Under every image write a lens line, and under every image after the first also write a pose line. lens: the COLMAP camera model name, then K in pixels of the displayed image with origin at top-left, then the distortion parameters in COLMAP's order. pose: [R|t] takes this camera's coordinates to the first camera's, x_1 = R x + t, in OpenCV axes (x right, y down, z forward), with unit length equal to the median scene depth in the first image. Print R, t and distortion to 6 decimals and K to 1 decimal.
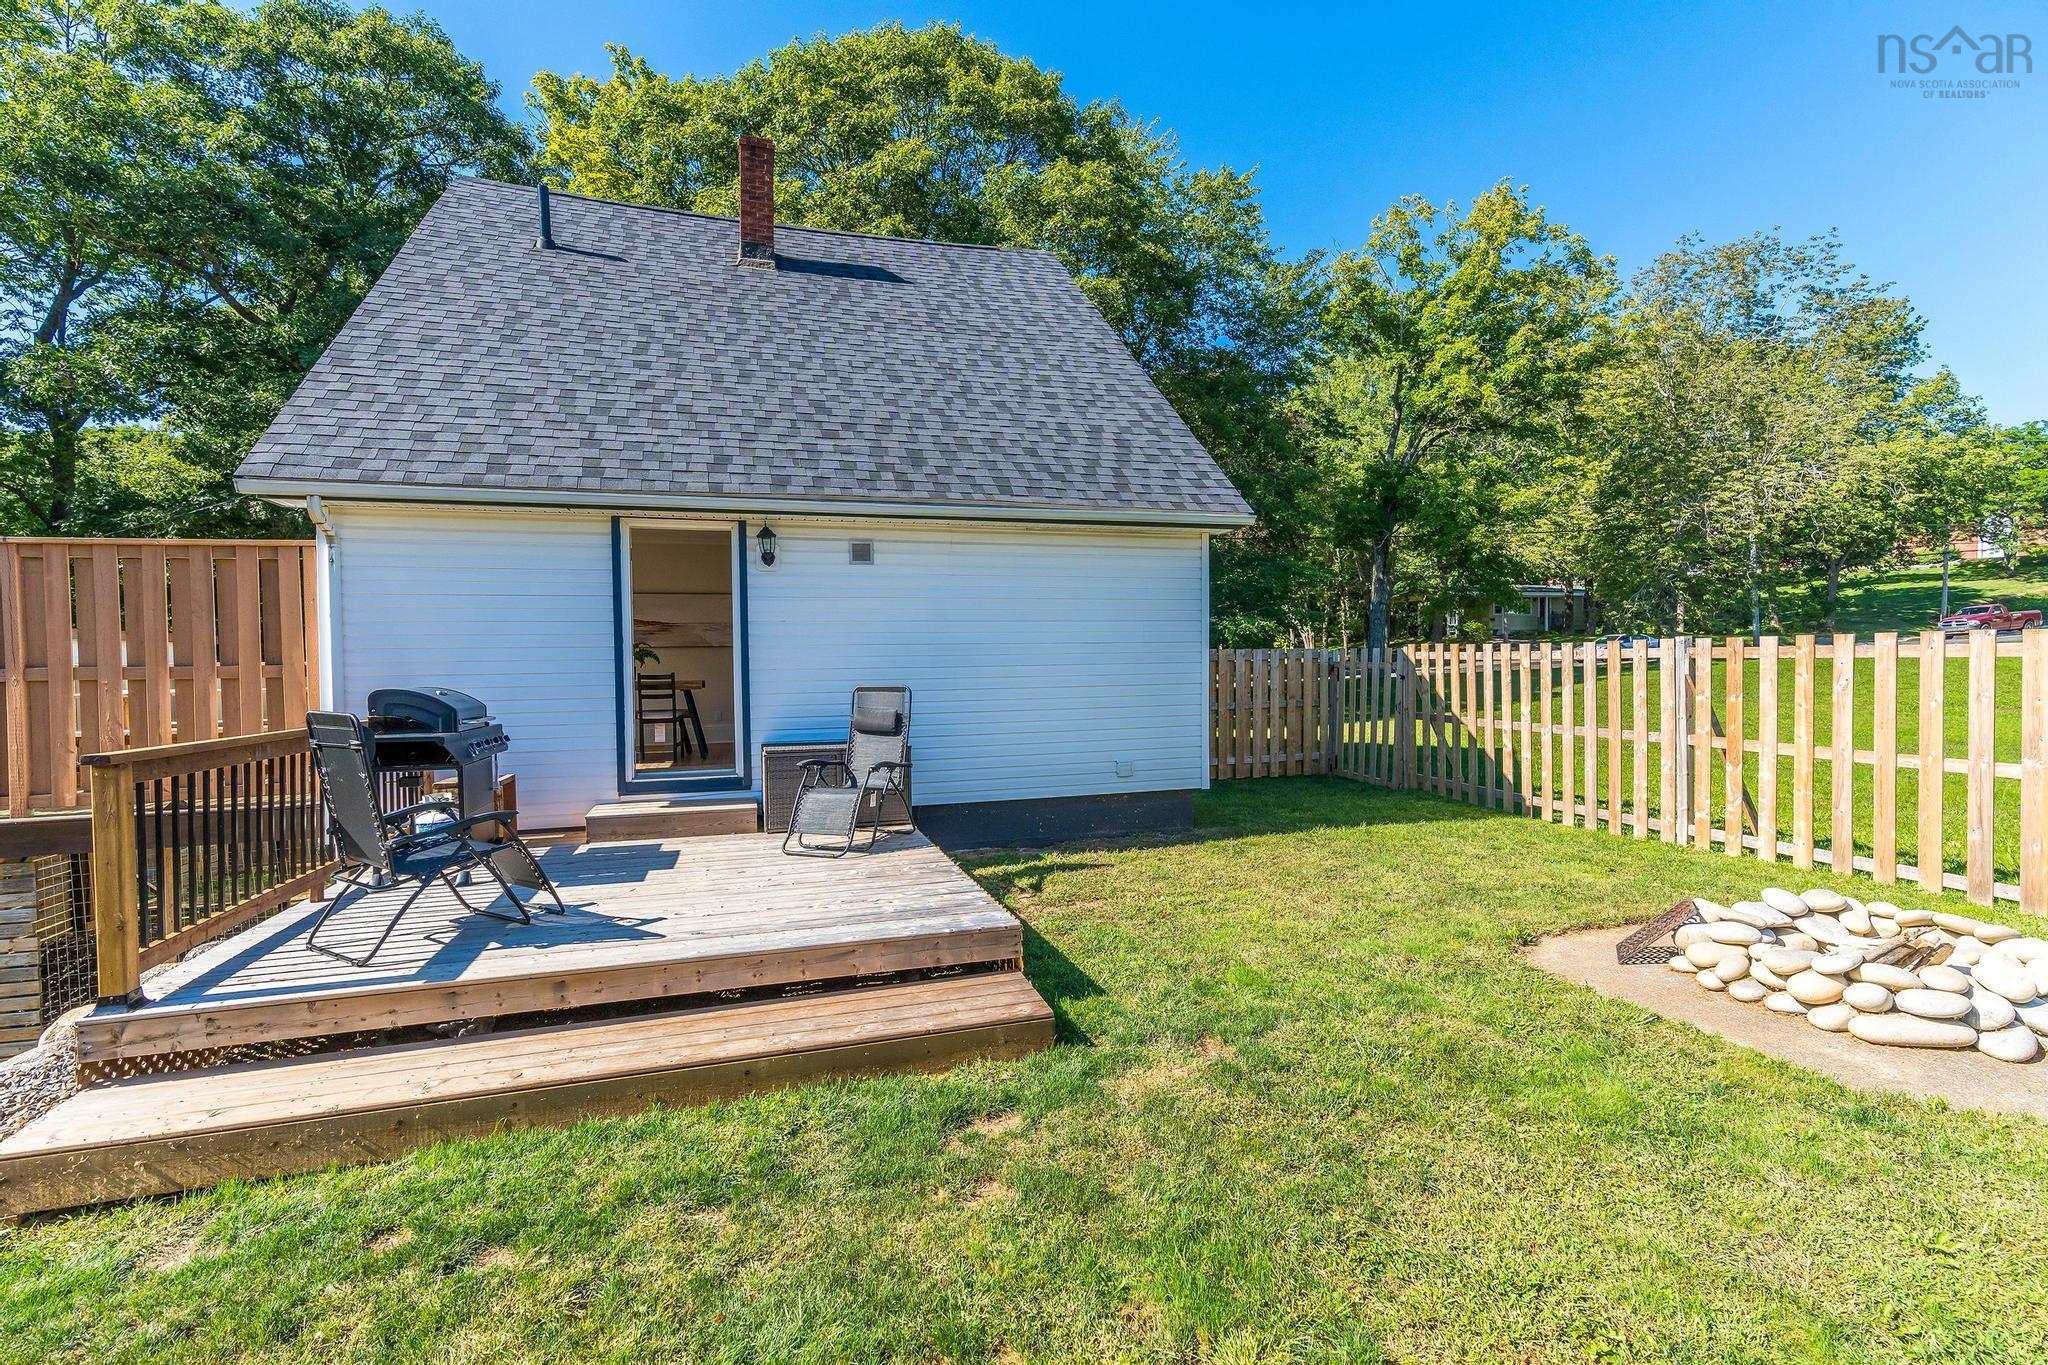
lens RADIAL K [[927.0, 0, 1014.8], [0, 927.0, 678.7], [0, 0, 1]] dist [-0.008781, 0.000945]
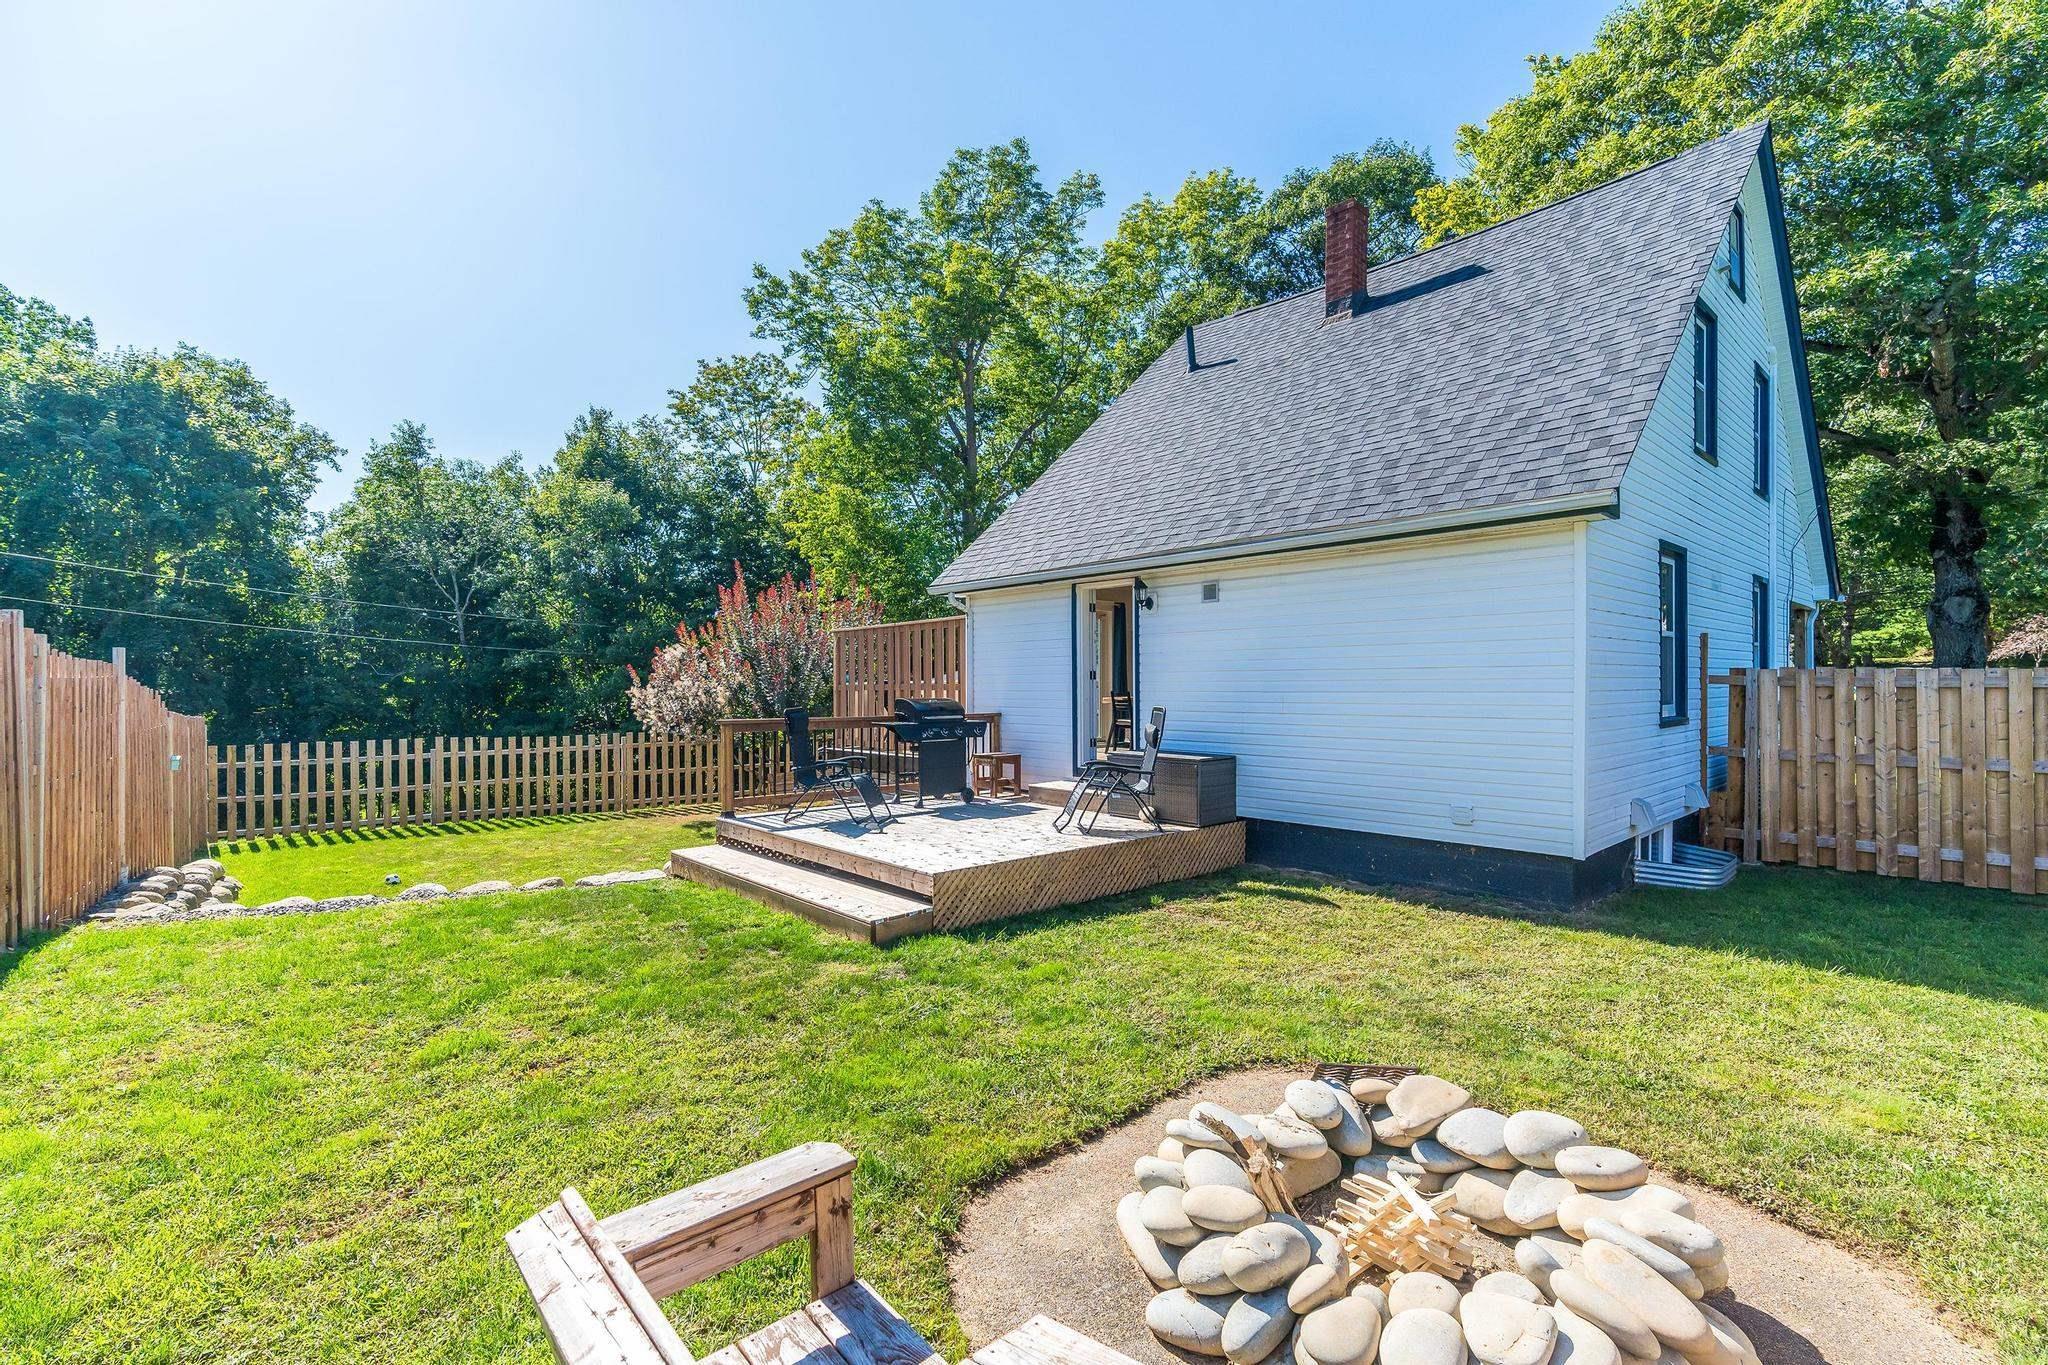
lens RADIAL K [[927.0, 0, 1032.4], [0, 927.0, 693.7], [0, 0, 1]] dist [-0.008781, 0.000945]
pose [[0.414441, 0.018738, -0.909883, 0.801657], [-0.015768, 0.999786, 0.013408, -0.020812], [0.909940, 0.008790, 0.414648, 0.315771]]
